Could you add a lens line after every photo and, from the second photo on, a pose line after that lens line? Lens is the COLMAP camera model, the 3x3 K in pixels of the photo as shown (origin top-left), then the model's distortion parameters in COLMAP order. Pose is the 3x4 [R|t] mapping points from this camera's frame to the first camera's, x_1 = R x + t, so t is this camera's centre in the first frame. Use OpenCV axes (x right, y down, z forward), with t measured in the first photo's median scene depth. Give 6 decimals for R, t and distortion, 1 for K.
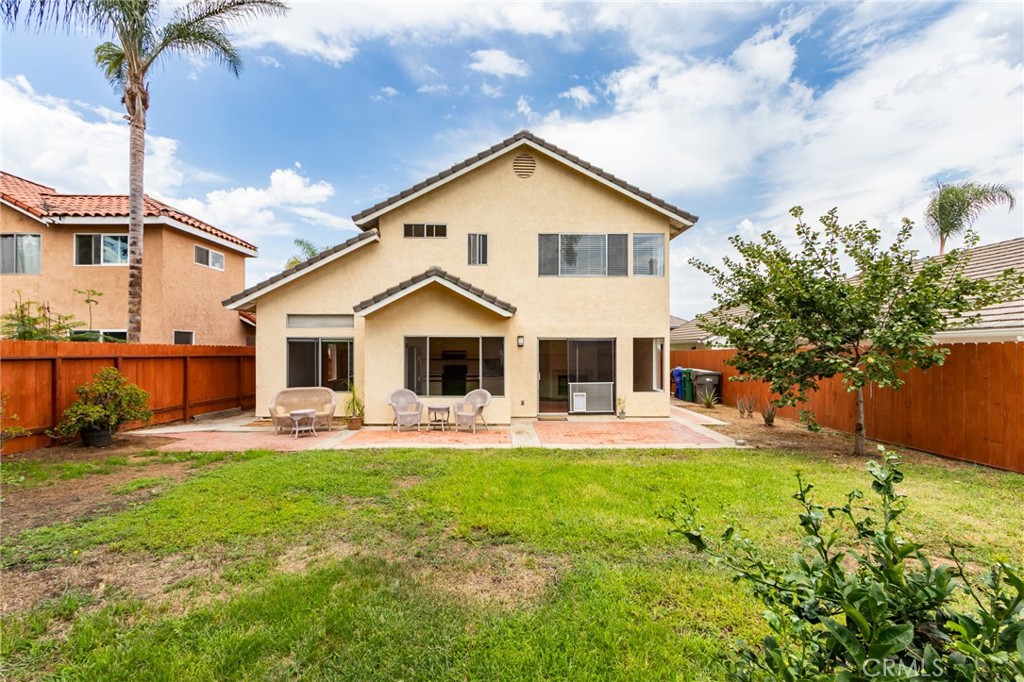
lens RADIAL K [[480.5, 0, 512.1], [0, 480.5, 349.3], [0, 0, 1]] dist [0.009159, 0.000345]
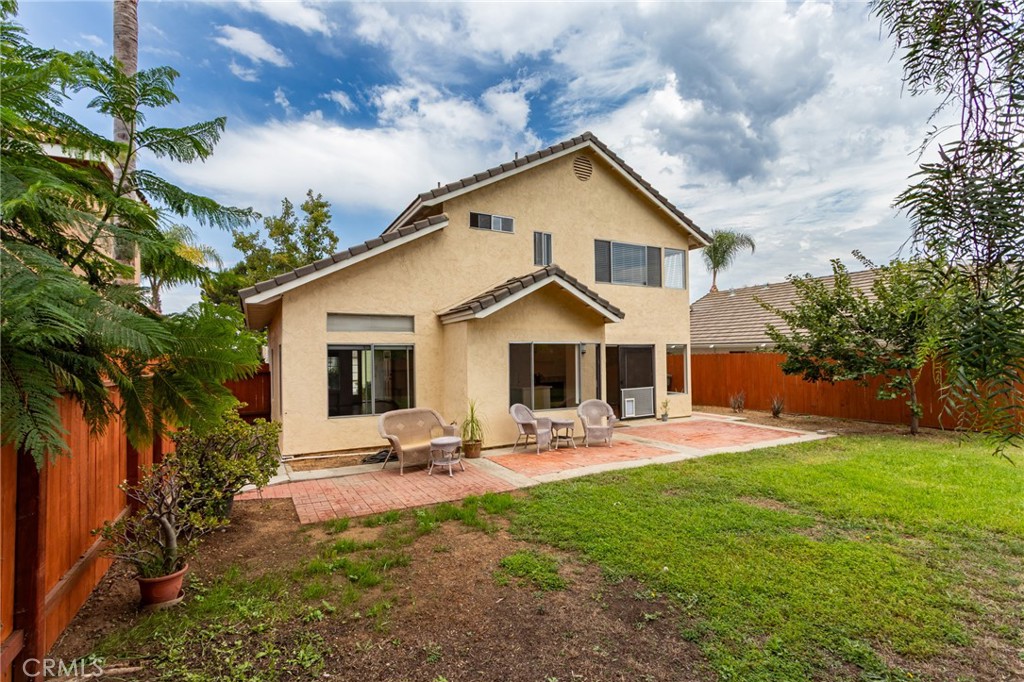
lens RADIAL K [[467.1, 0, 498.7], [0, 467.1, 347.6], [0, 0, 1]] dist [0.001876, 0.000057]
pose [[0.893633, -0.003389, 0.448785, -0.552924], [0.011083, 0.999833, -0.014519, -0.006039], [-0.448661, 0.017948, 0.893522, 0.235911]]
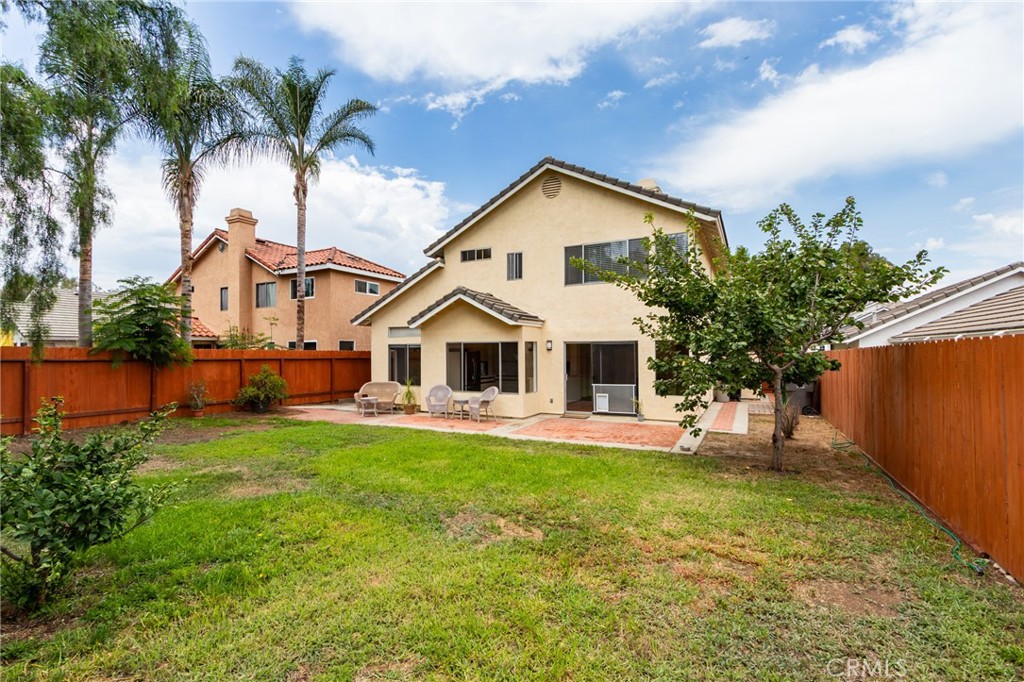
lens RADIAL K [[480.0, 0, 490.0], [0, 480.0, 352.0], [0, 0, 1]] dist [0.002049, 0.000119]
pose [[0.873140, -0.005092, -0.487443, 0.438186], [0.004814, 0.999987, -0.001822, -0.000135], [0.487446, -0.000755, 0.873153, -0.035635]]
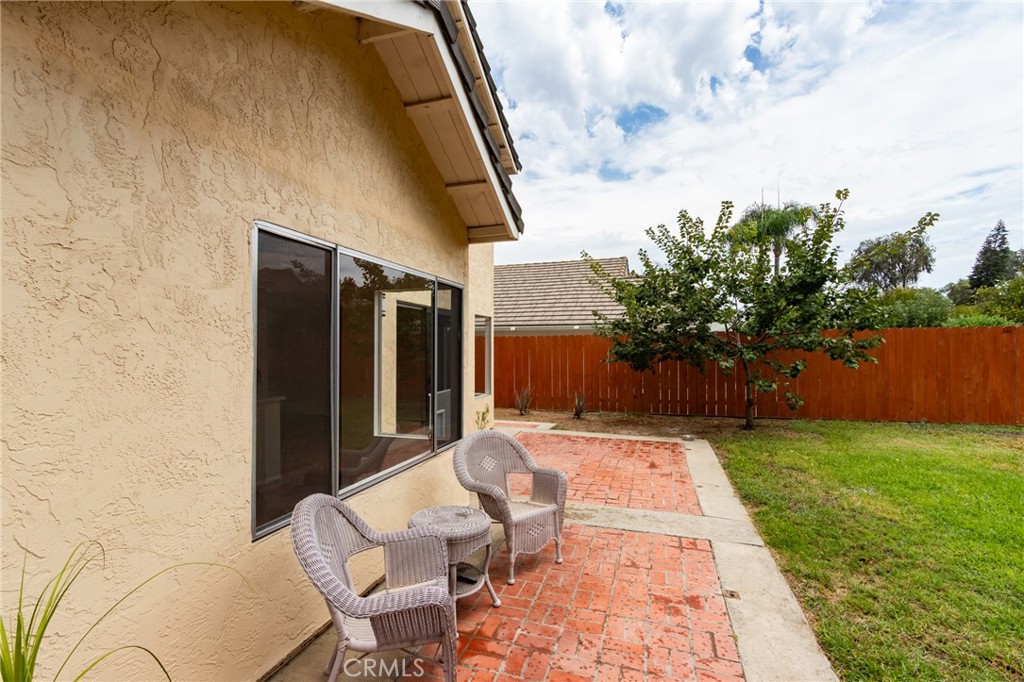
lens RADIAL K [[467.1, 0, 498.7], [0, 467.1, 347.6], [0, 0, 1]] dist [0.001876, 0.000057]
pose [[0.337397, -0.001314, 0.941362, -0.329513], [-0.004103, 0.999987, 0.002866, 0.018590], [-0.941354, -0.004829, 0.337387, 0.760421]]
